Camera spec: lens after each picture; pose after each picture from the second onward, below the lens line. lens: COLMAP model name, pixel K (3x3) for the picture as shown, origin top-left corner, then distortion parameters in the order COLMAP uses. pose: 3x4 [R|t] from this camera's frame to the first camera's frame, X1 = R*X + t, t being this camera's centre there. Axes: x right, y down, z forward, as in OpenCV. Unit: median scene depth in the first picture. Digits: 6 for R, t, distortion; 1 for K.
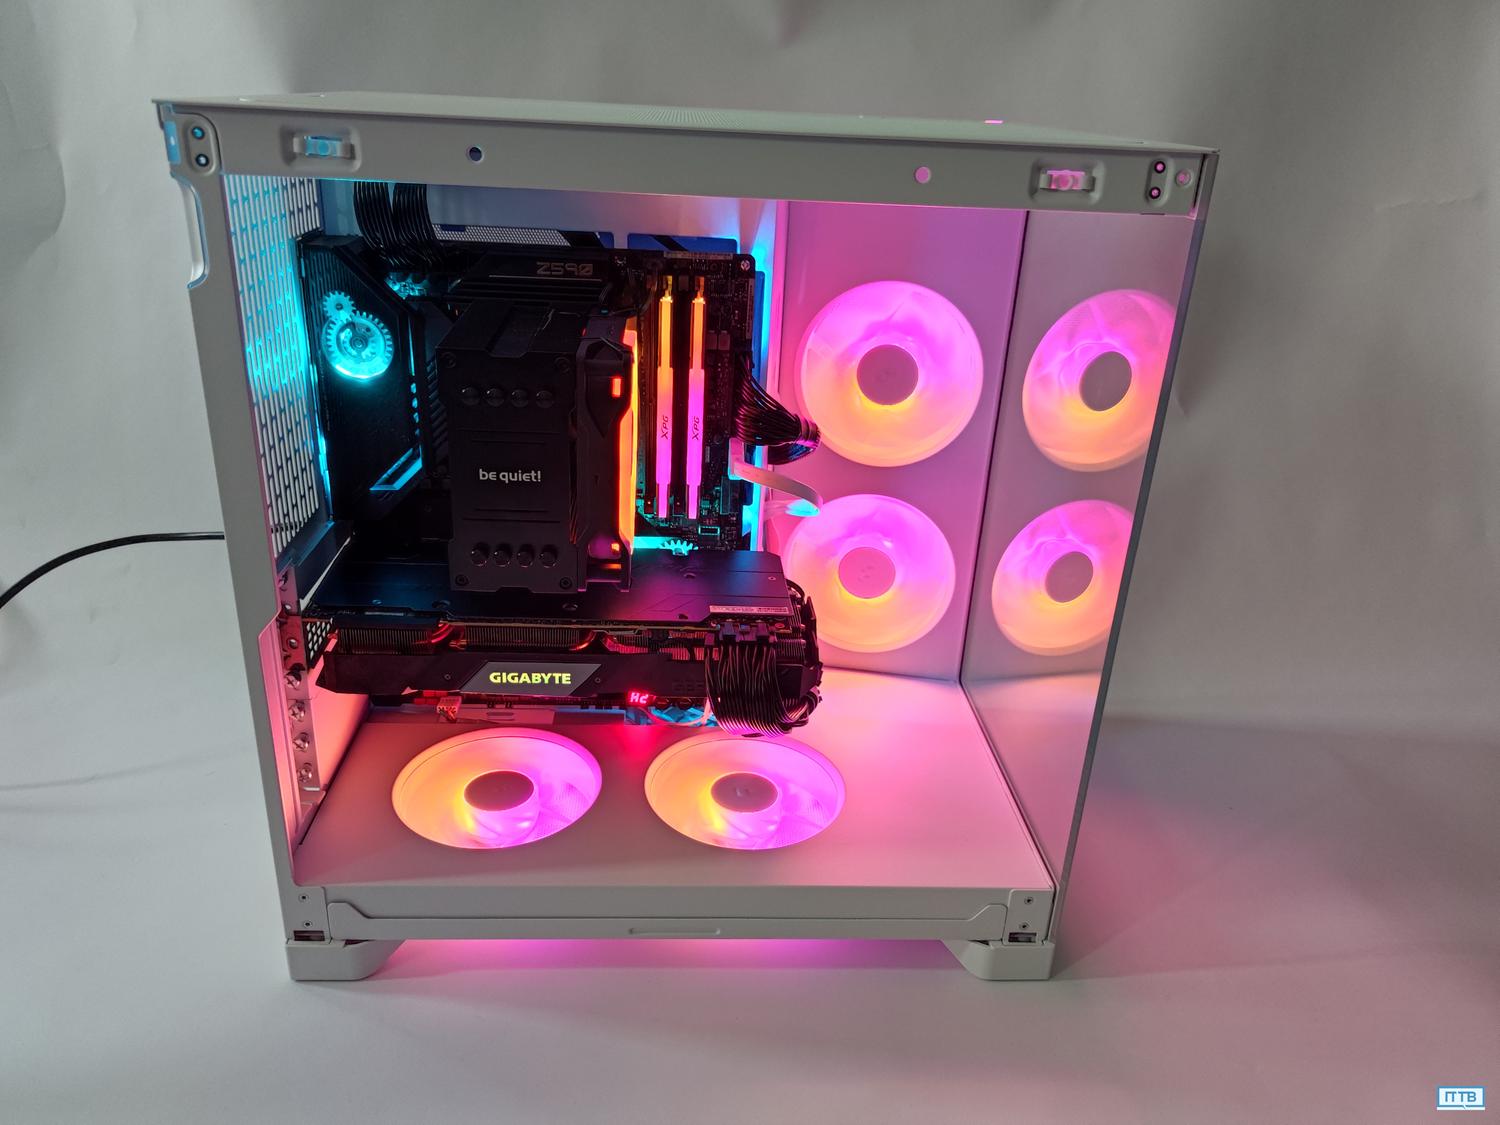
lens RADIAL K [[1102.5, 0, 748.1], [0, 1102.5, 572.0], [0, 0, 1]] dist [0.024512, -0.027103]
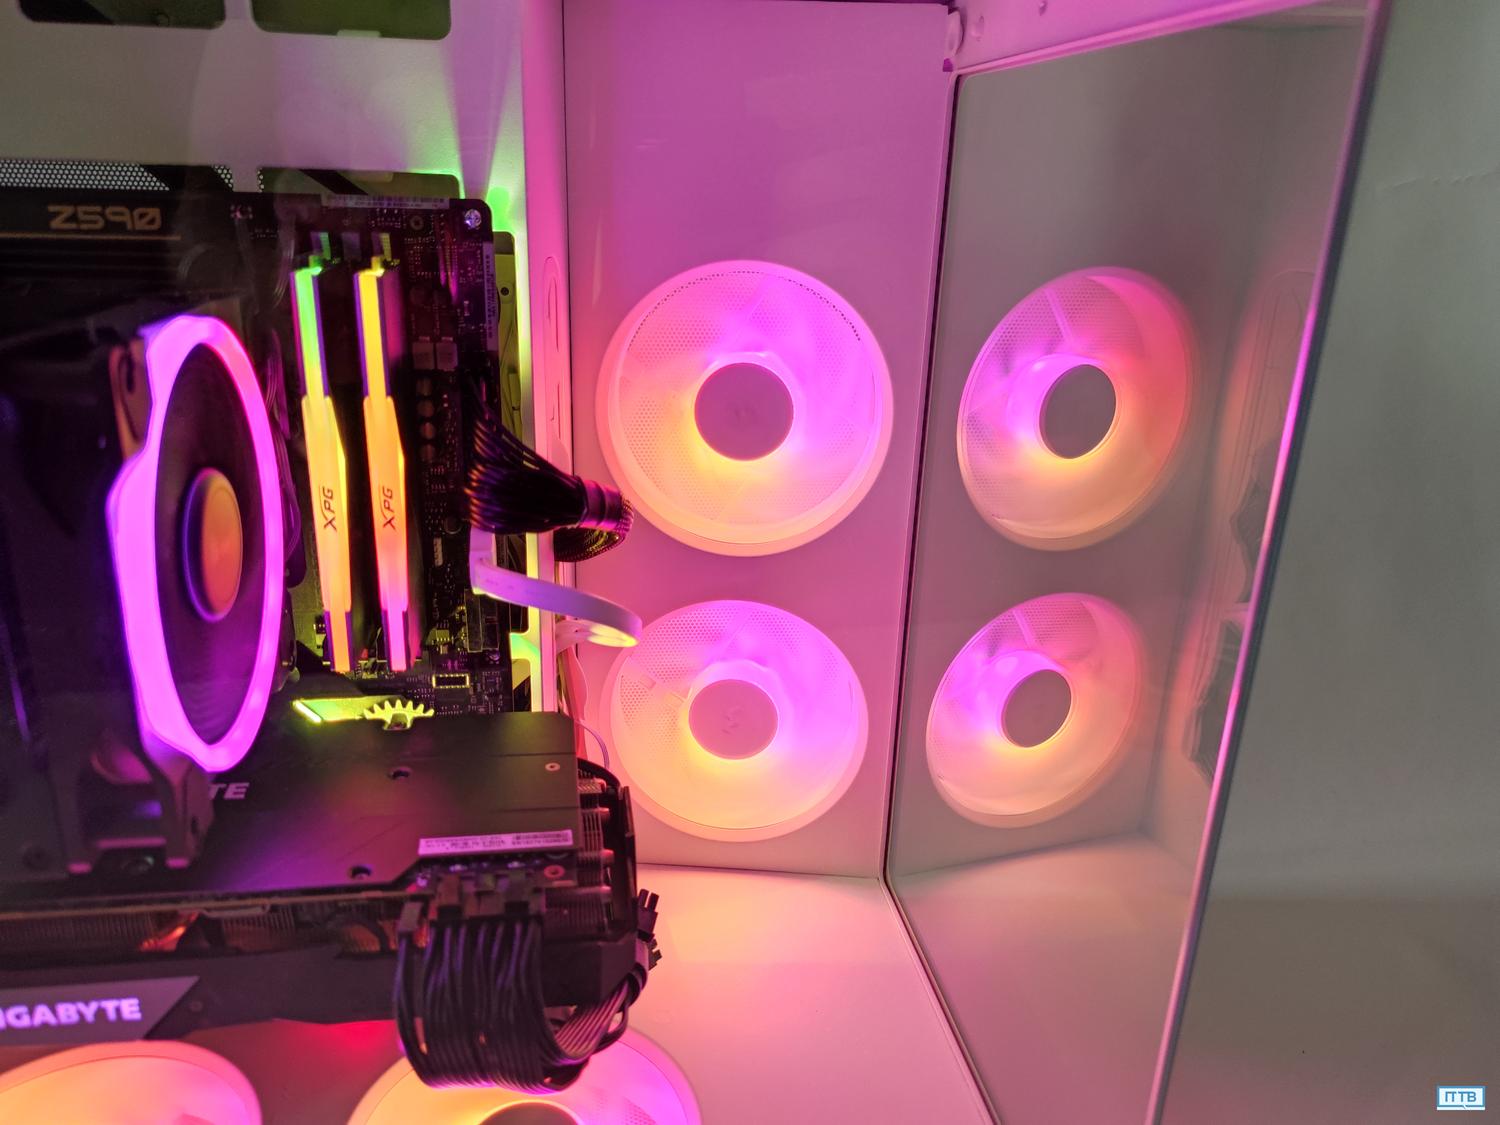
lens RADIAL K [[1102.5, 0, 744.9], [0, 1102.5, 577.1], [0, 0, 1]] dist [0.024512, -0.027103]
pose [[0.995600, -0.046453, 0.081380, 0.083025], [0.051331, 0.996943, -0.058907, -0.055997], [-0.078395, 0.062825, 0.994941, 0.450095]]
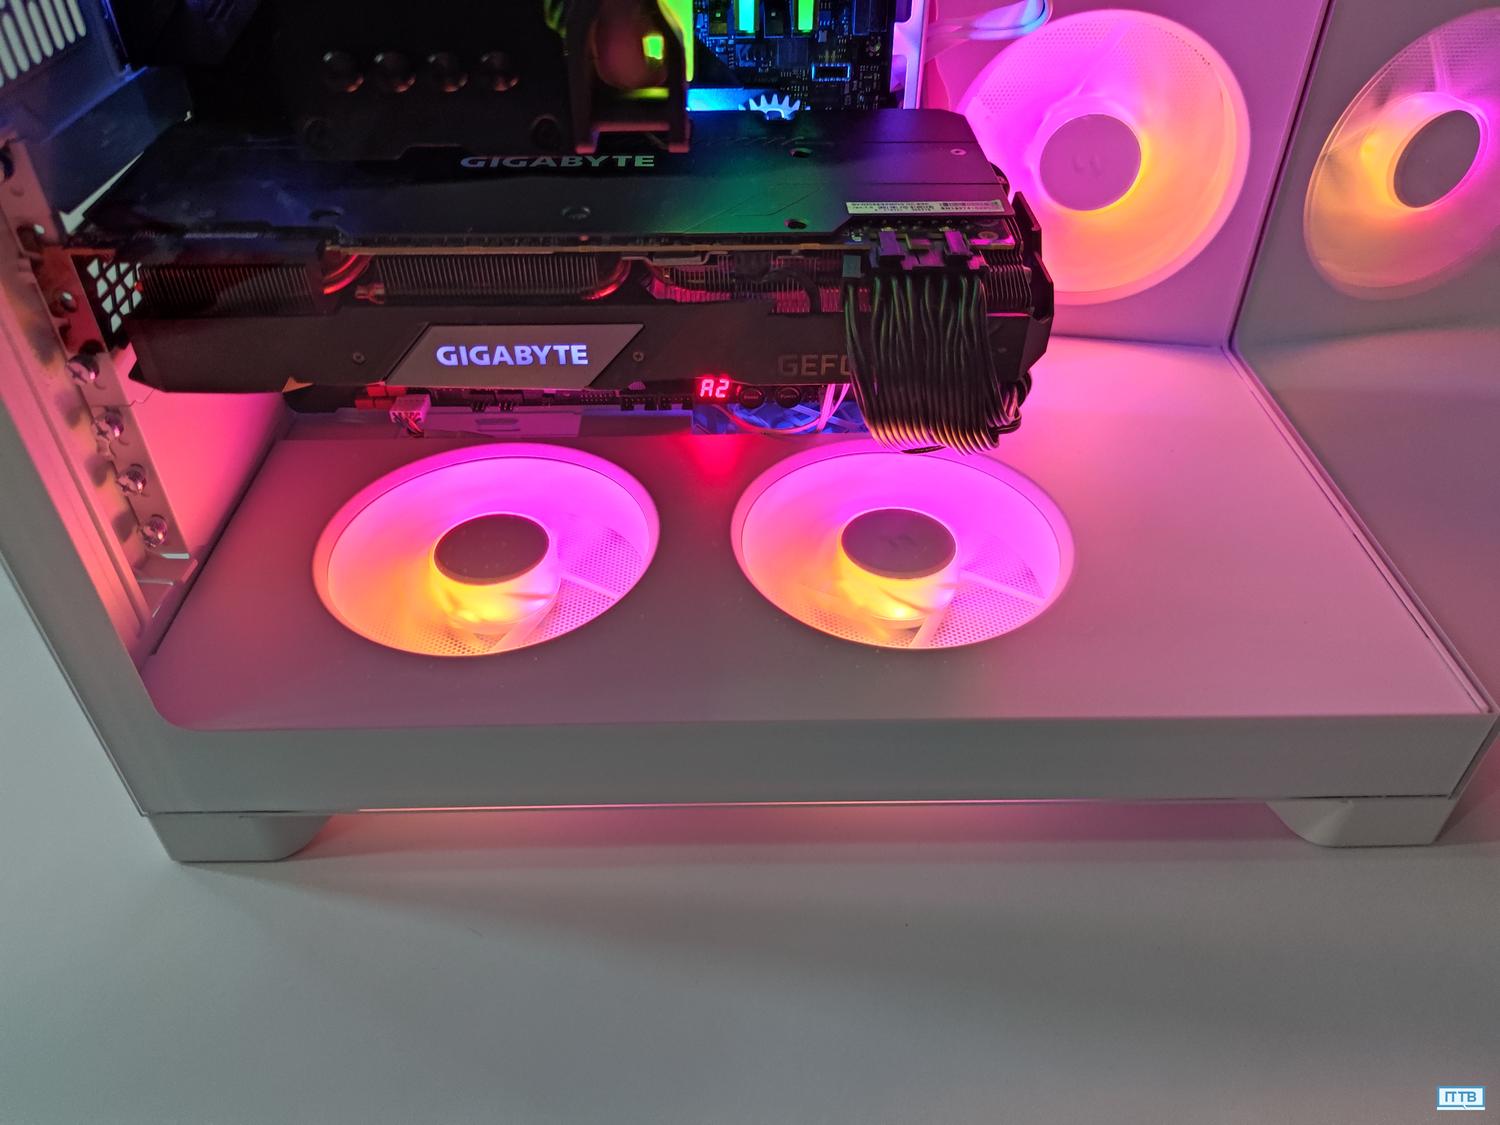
lens RADIAL K [[1102.5, 0, 737.1], [0, 1102.5, 568.7], [0, 0, 1]] dist [0.024512, -0.027103]
pose [[0.997284, -0.016450, -0.071789, -0.051403], [0.035064, 0.963227, 0.266390, 0.056064], [0.064767, -0.268184, 0.961188, 0.457685]]
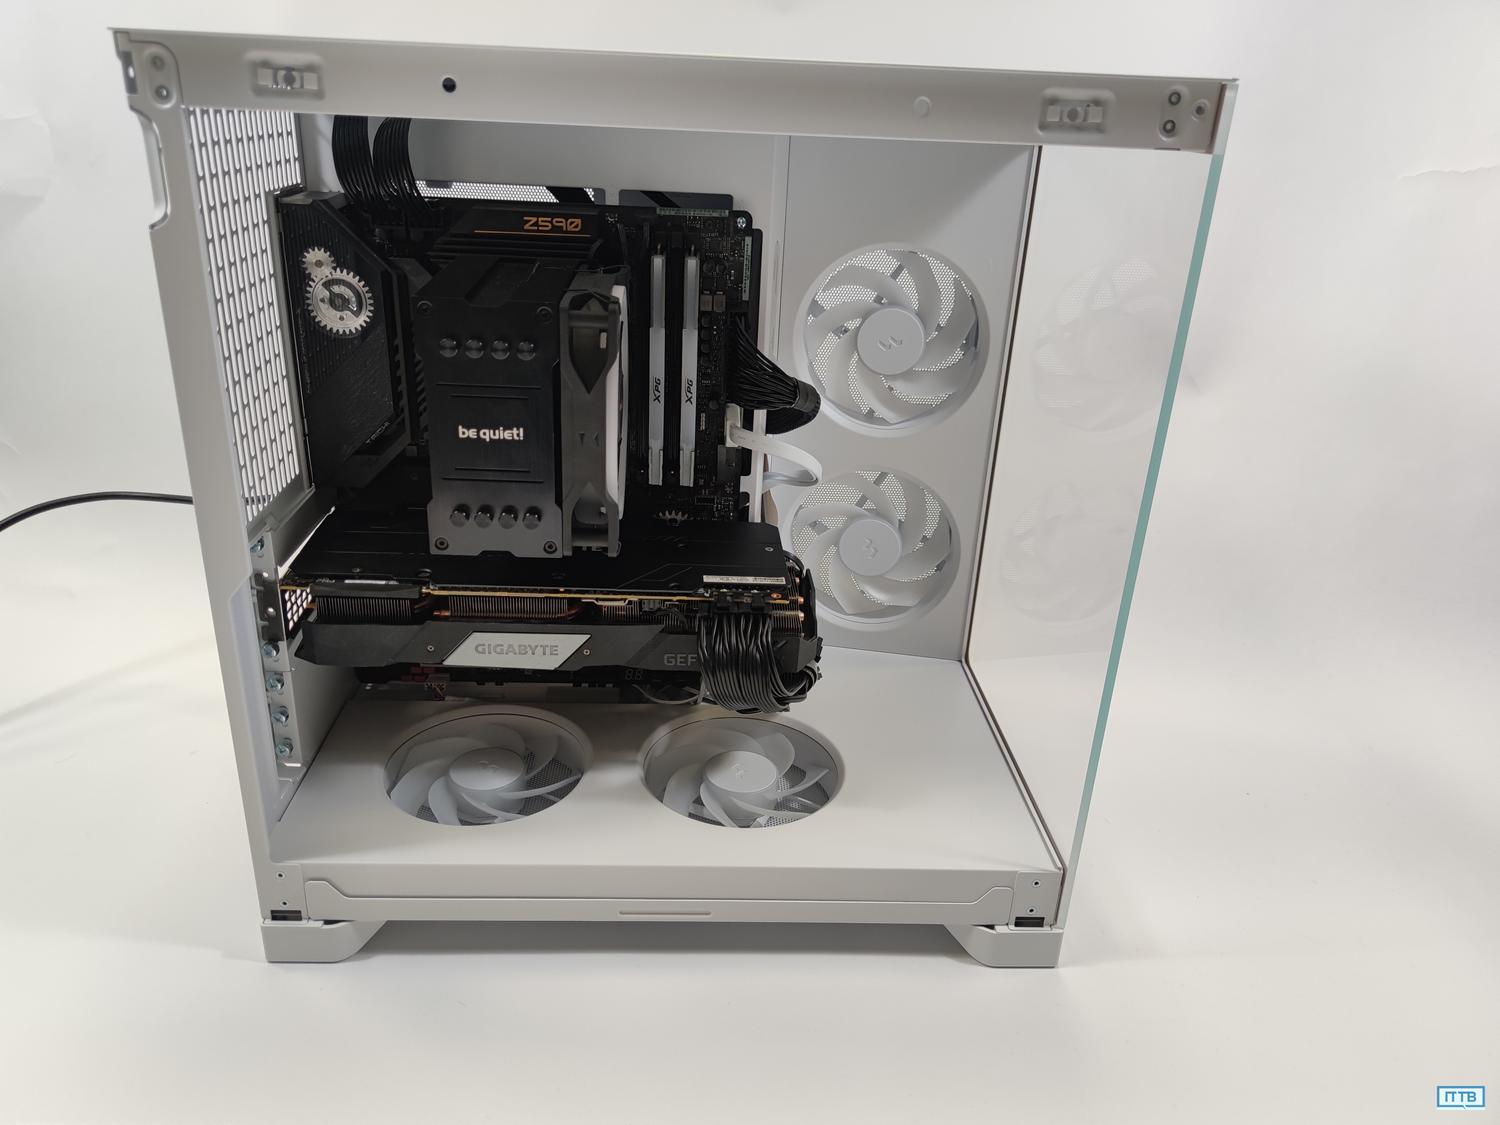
lens RADIAL K [[1093.9, 0, 745.1], [0, 1093.9, 570.3], [0, 0, 1]] dist [0.017252, -0.020632]
pose [[0.999930, 0.001371, -0.011779, 0.012706], [-0.001383, 0.999999, -0.000953, 0.027058], [0.011778, 0.000969, 0.999930, 0.047276]]
